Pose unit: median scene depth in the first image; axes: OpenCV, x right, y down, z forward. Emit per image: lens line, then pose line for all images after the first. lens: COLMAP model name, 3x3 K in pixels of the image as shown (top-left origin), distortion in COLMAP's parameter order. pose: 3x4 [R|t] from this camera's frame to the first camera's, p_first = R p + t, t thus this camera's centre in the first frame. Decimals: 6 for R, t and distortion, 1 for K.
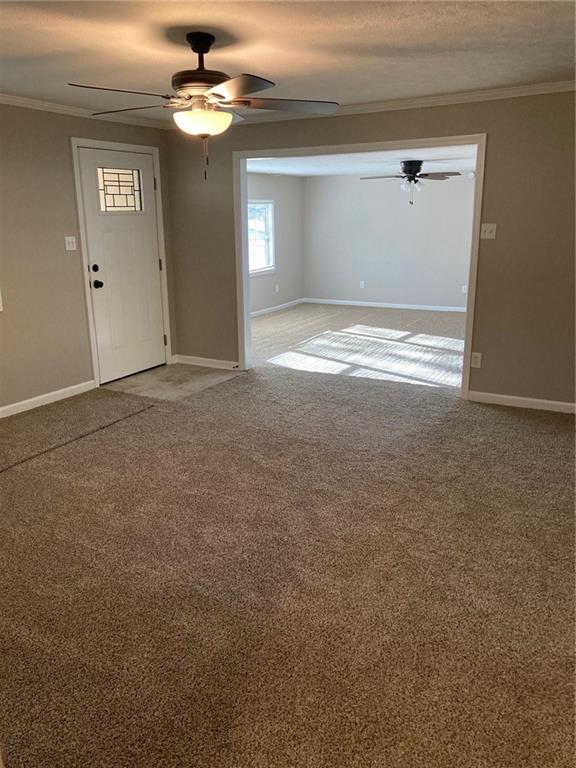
lens RADIAL K [[633.1, 0, 289.4], [0, 633.1, 380.9], [0, 0, 1]] dist [0.047457, -0.024108]
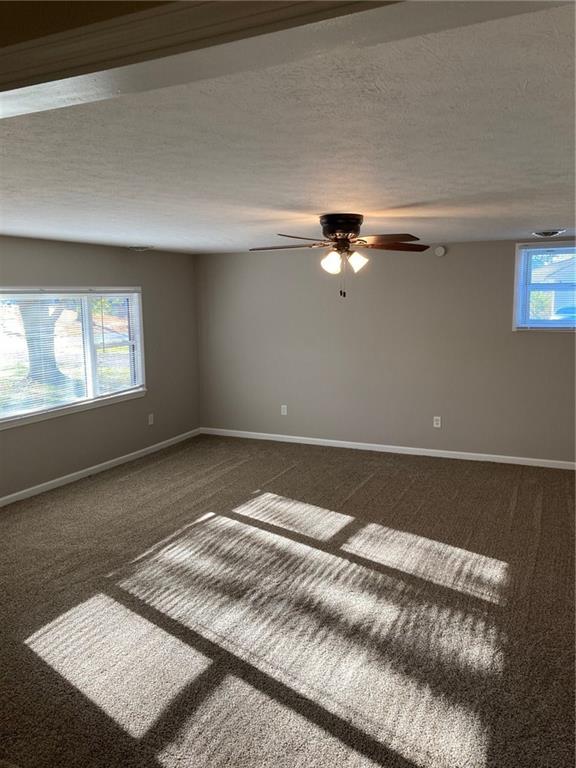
lens RADIAL K [[633.1, 0, 287.0], [0, 633.1, 386.1], [0, 0, 1]] dist [0.047457, -0.024108]
pose [[0.997813, -0.004210, 0.065962, 0.095638], [0.012398, 0.992177, -0.124224, -0.122277], [-0.064923, 0.124770, 0.990059, 0.432966]]
